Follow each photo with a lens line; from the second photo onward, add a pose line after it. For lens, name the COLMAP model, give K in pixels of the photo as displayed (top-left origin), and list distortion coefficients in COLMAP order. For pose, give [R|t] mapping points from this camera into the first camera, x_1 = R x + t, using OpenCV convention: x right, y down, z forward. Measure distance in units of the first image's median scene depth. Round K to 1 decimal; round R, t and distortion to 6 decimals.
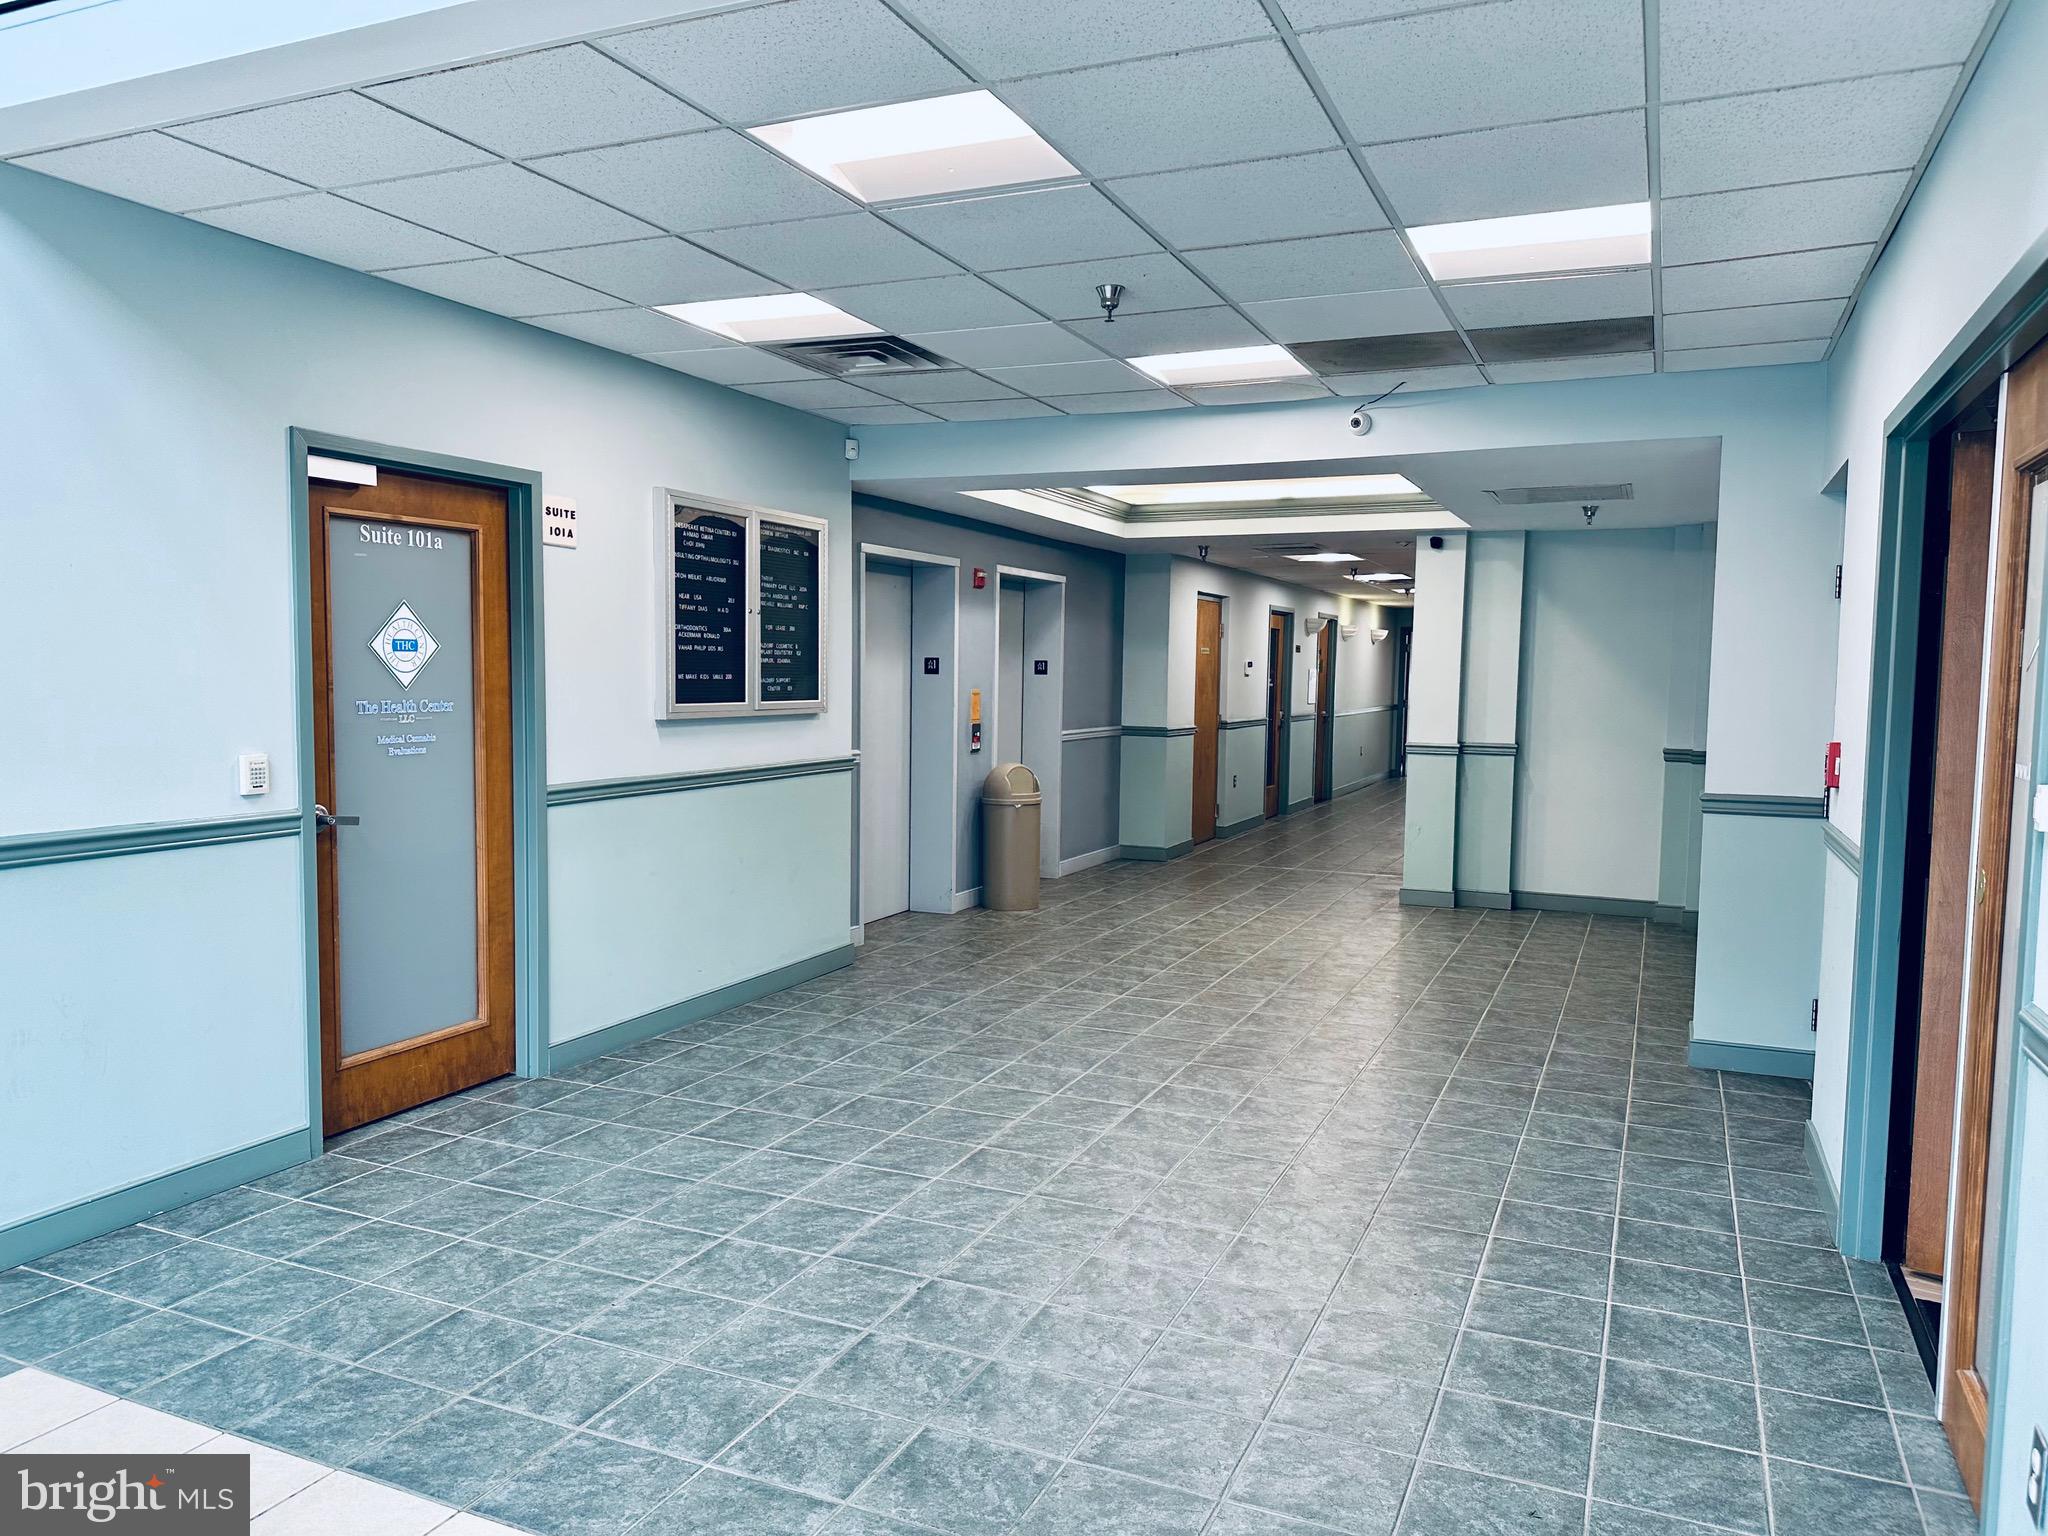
lens RADIAL K [[1428.3, 0, 1037.4], [0, 1428.3, 779.0], [0, 0, 1]] dist [0.138646, -0.142668]
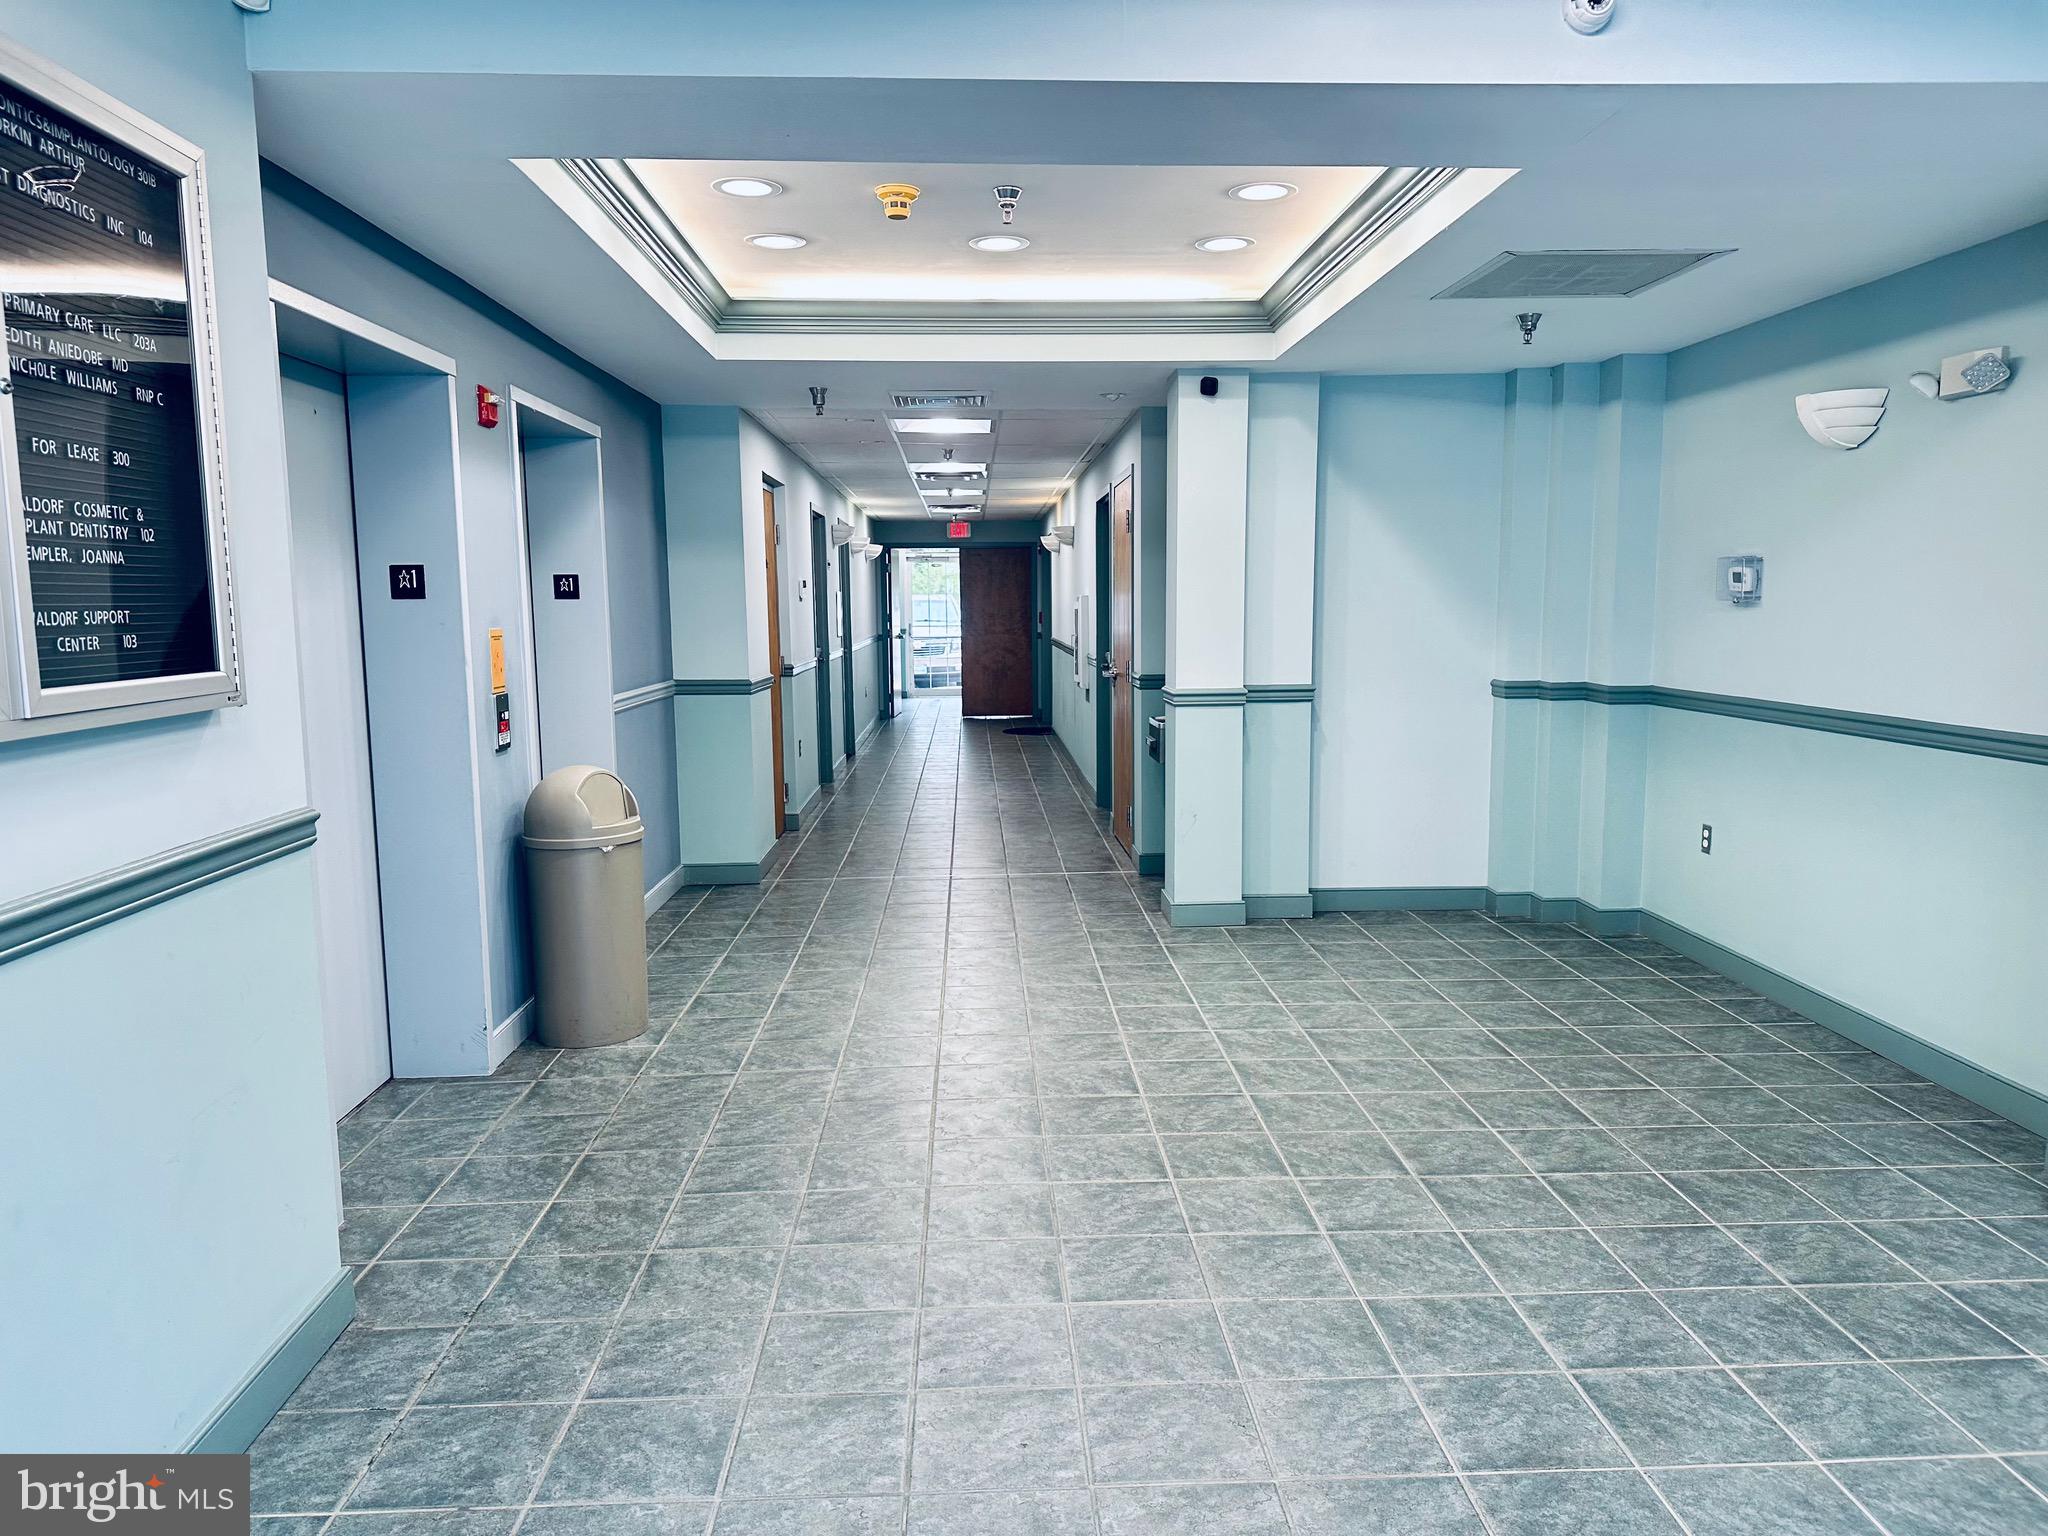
lens RADIAL K [[1428.3, 0, 1037.4], [0, 1428.3, 779.0], [0, 0, 1]] dist [0.138646, -0.142668]
pose [[0.895743, -0.078480, 0.437590, -0.136379], [0.057035, 0.996448, 0.061958, -0.040577], [-0.440898, -0.030541, 0.897038, 0.601442]]
